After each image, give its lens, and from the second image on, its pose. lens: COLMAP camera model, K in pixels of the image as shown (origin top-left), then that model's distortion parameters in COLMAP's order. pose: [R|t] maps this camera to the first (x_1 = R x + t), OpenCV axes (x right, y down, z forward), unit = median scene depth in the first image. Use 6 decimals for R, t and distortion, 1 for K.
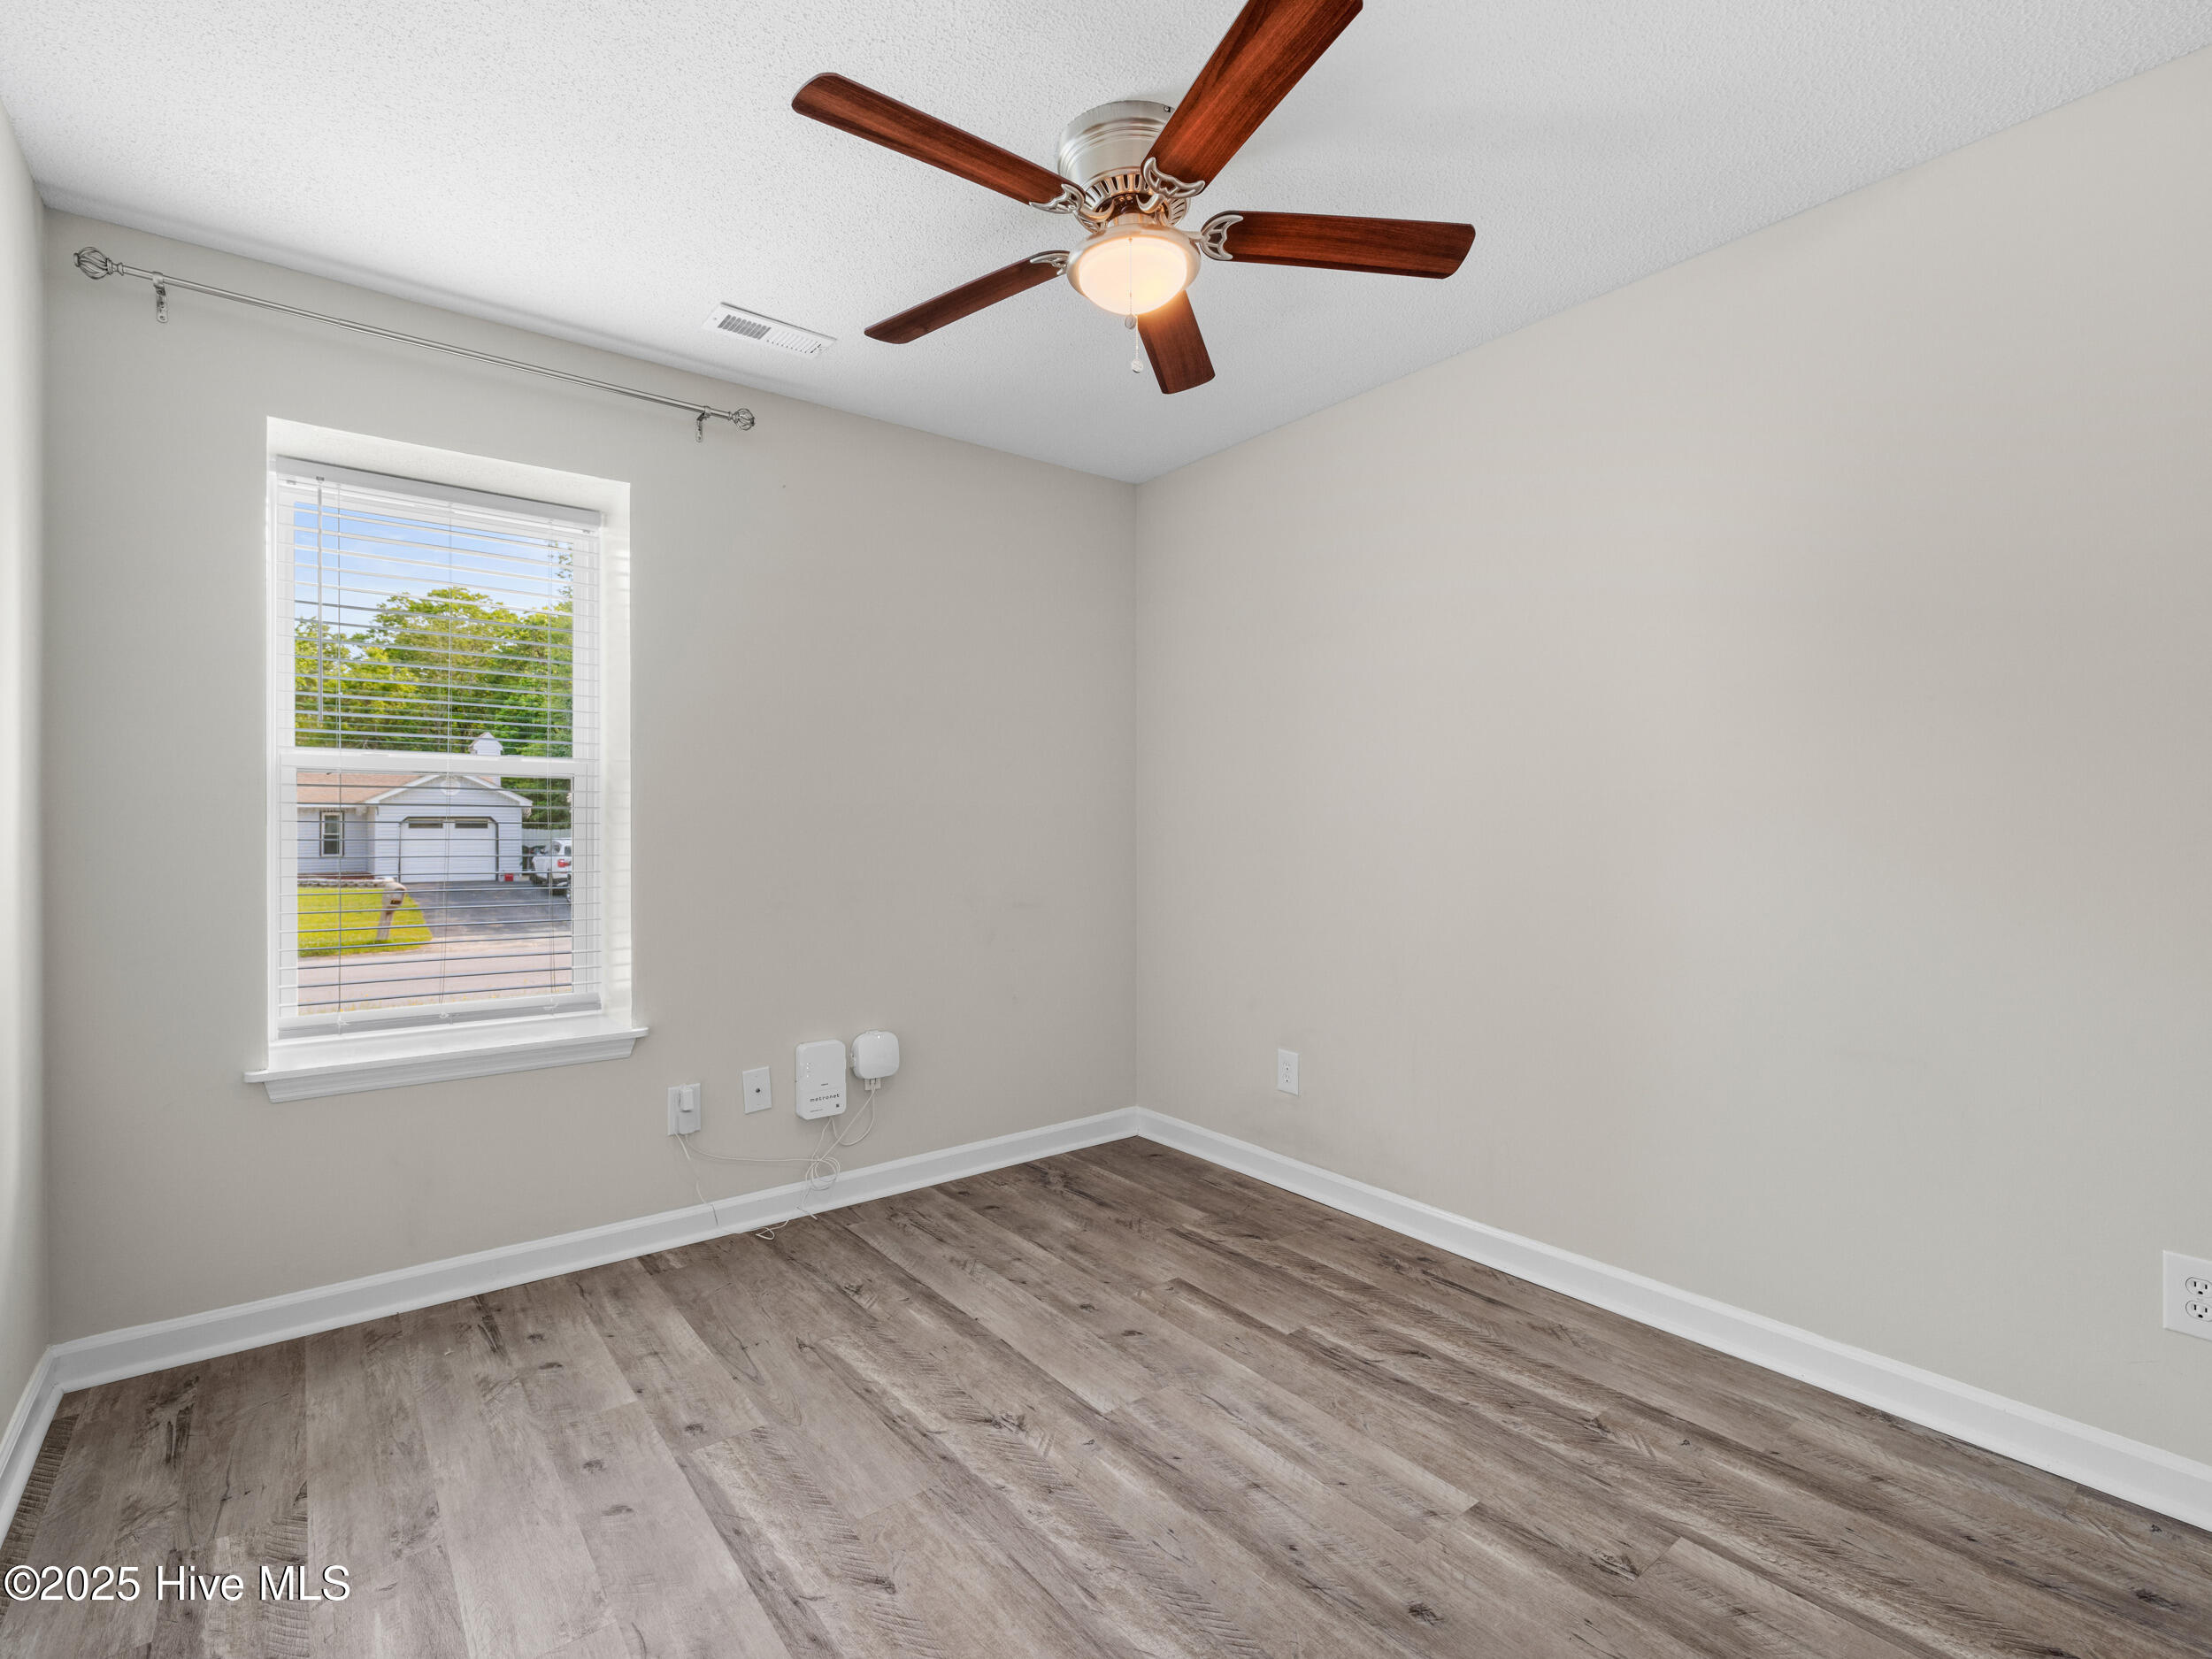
lens RADIAL K [[1025.6, 0, 1100.7], [0, 1025.6, 820.6], [0, 0, 1]] dist [0.001274, 0.000188]
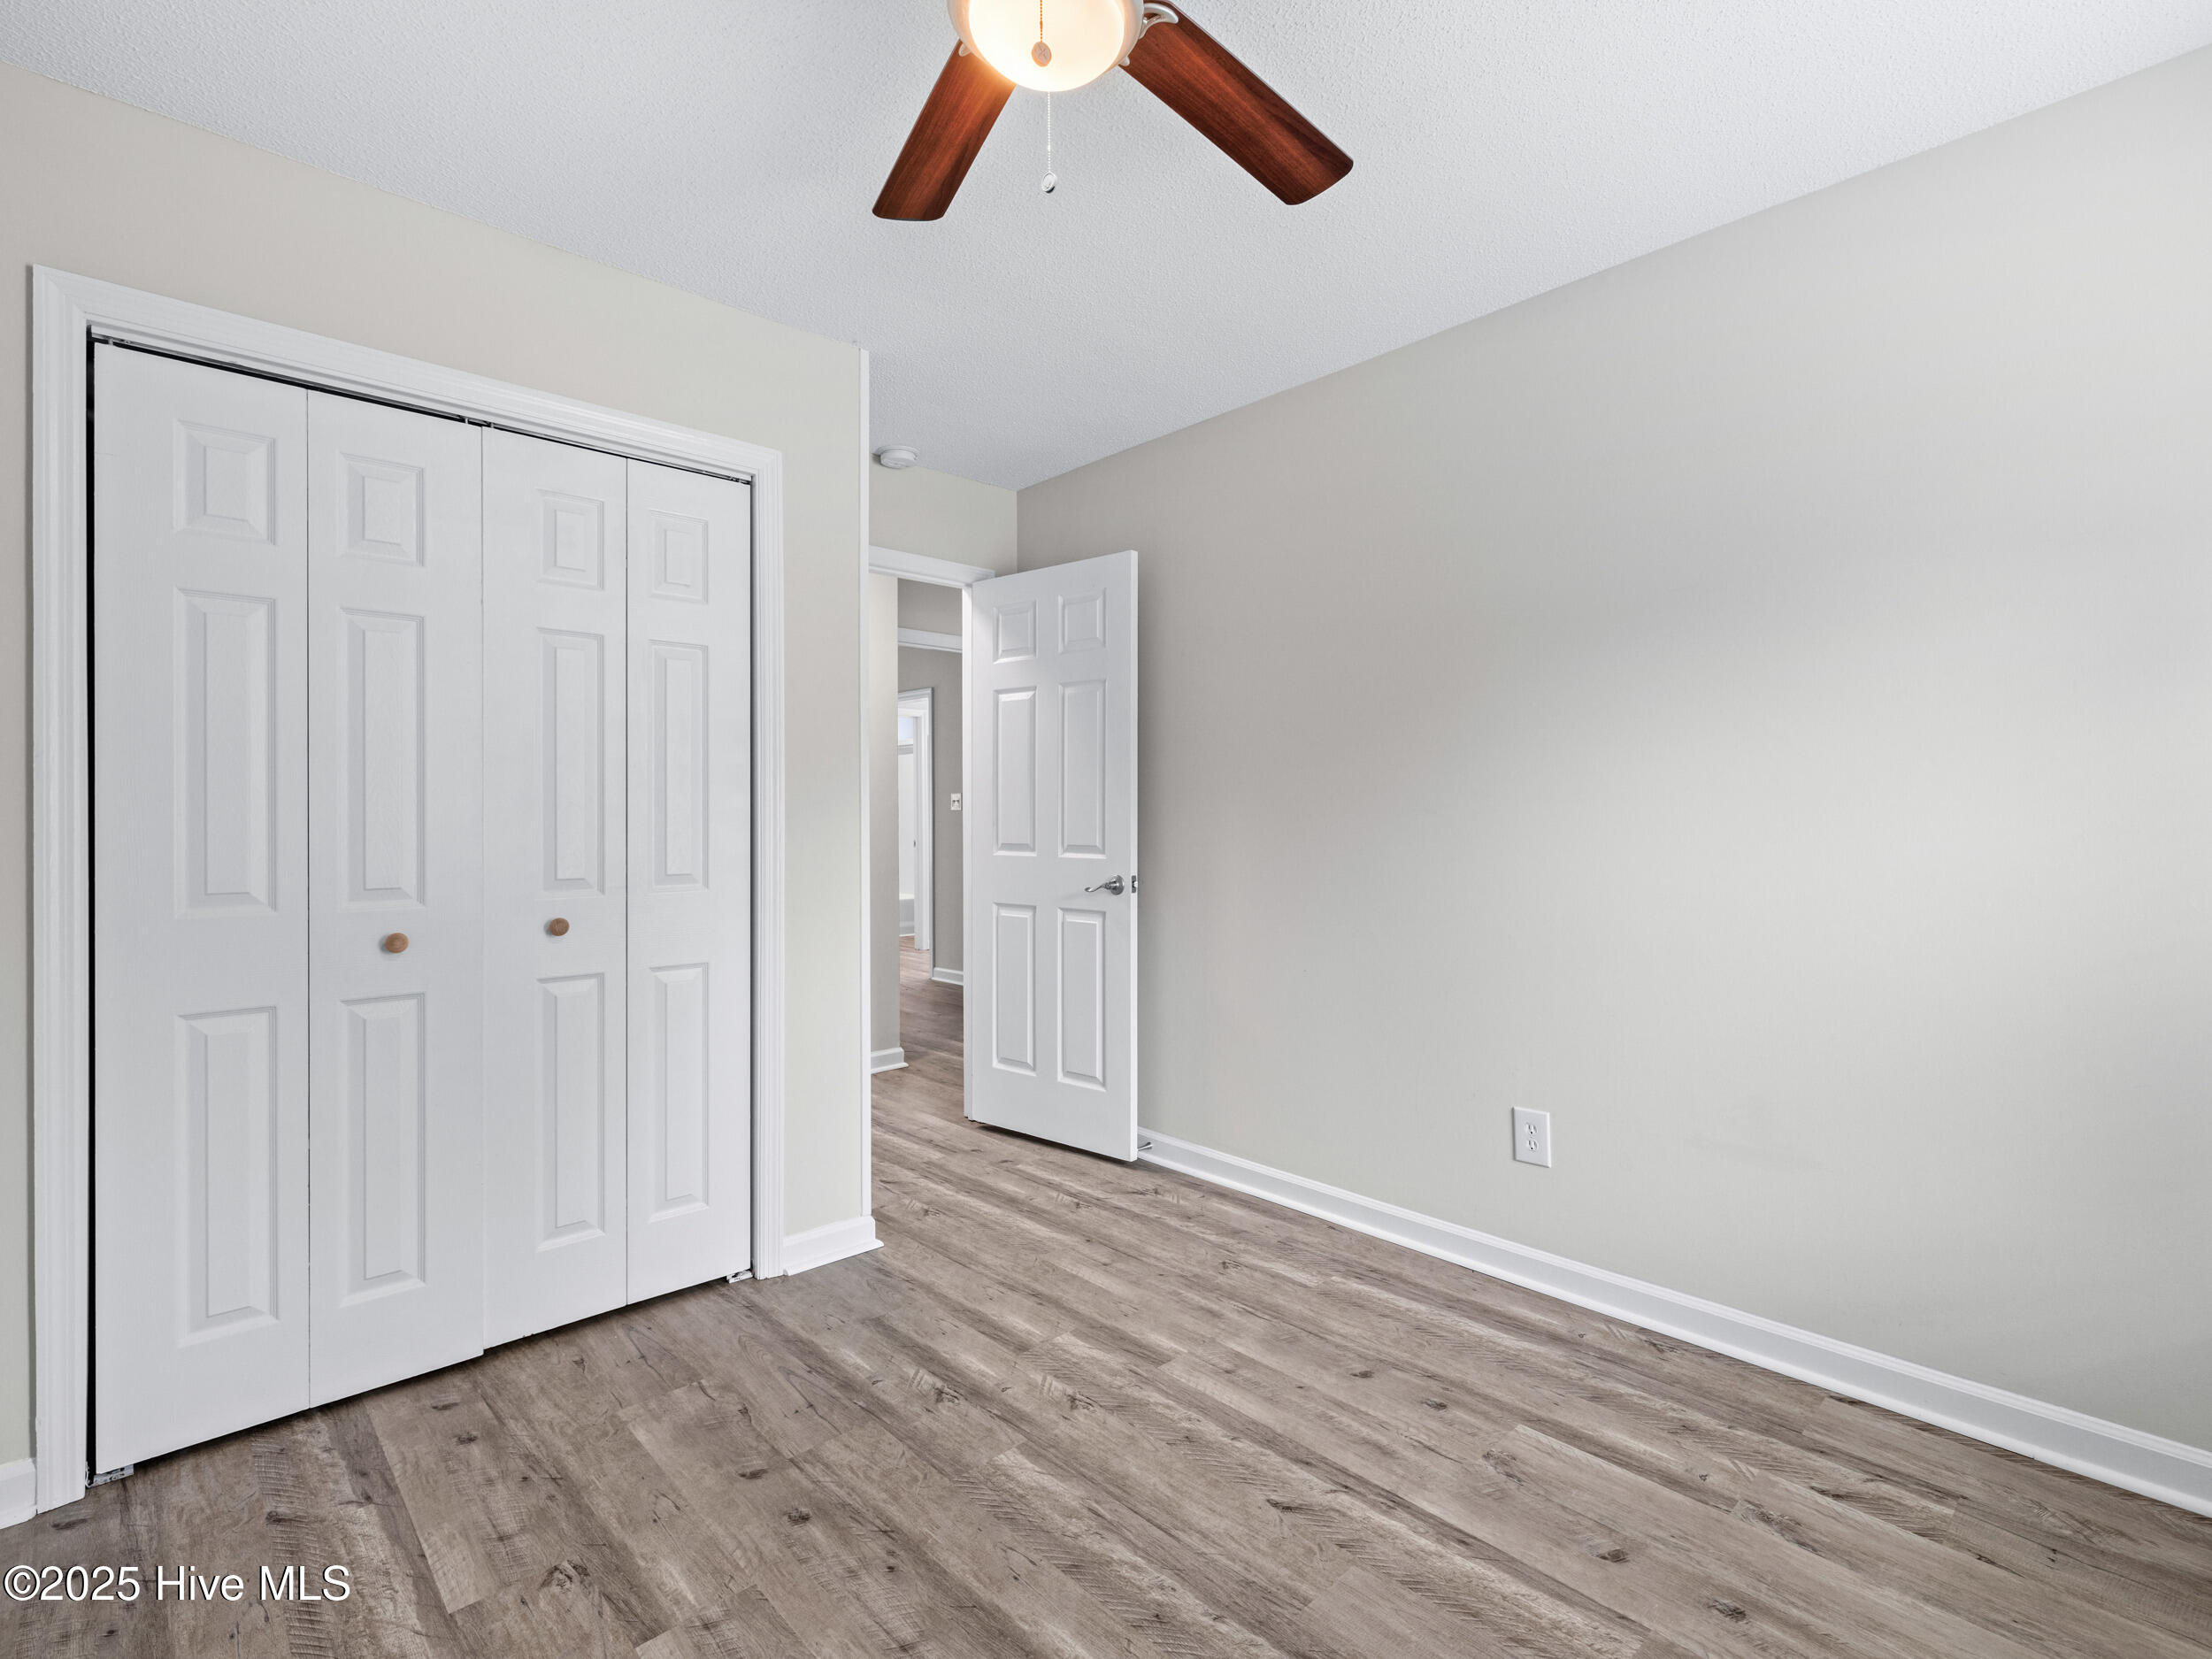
lens RADIAL K [[1025.6, 0, 1112.3], [0, 1025.6, 826.7], [0, 0, 1]] dist [0.001274, 0.000188]
pose [[-0.994701, 0.008490, -0.102463, 0.073311], [0.007657, 0.999934, 0.008523, 0.003817], [0.102528, 0.007693, -0.994700, 1.985443]]
